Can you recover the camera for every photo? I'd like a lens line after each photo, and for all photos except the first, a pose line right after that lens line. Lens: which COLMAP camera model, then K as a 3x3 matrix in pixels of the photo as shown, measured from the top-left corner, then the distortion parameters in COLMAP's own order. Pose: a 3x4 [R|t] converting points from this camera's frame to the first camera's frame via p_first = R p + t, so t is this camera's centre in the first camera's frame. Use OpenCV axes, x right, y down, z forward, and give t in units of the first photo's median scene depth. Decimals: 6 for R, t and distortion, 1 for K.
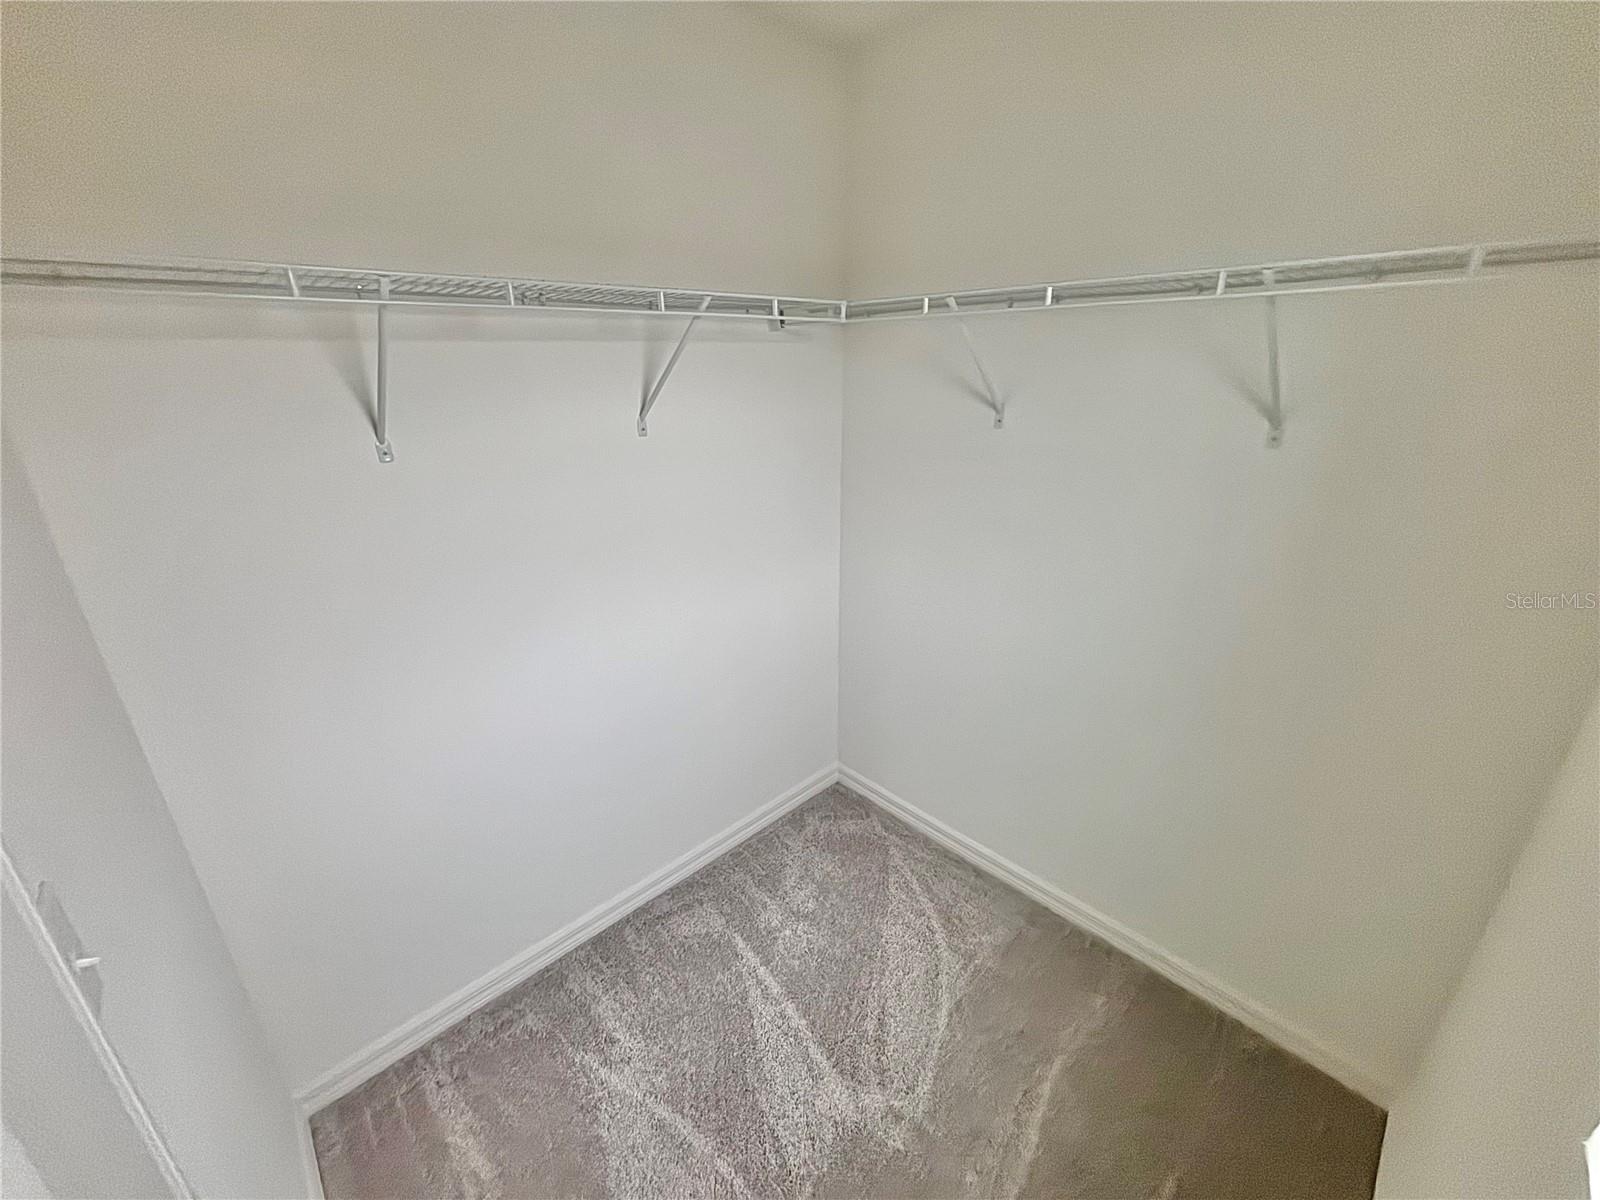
lens RADIAL K [[646.7, 0, 798.5], [0, 646.7, 596.4], [0, 0, 1]] dist [-0.001309, 0.000526]
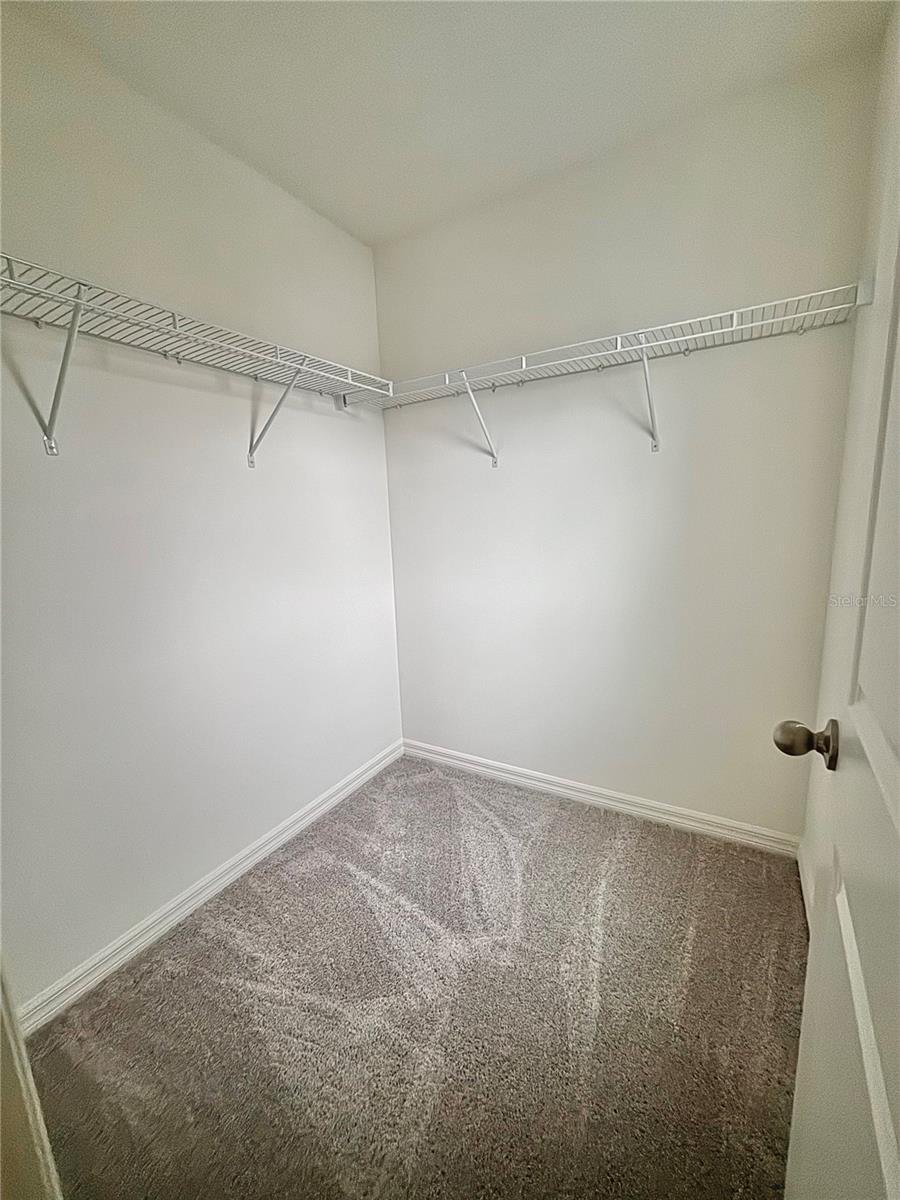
lens RADIAL K [[485.1, 0, 450.9], [0, 485.1, 599.5], [0, 0, 1]] dist [-0.001309, 0.000526]
pose [[0.961978, -0.073466, 0.263061, -0.118271], [0.119175, 0.979526, -0.162253, 0.220862], [-0.245756, 0.187434, 0.951038, -0.014274]]
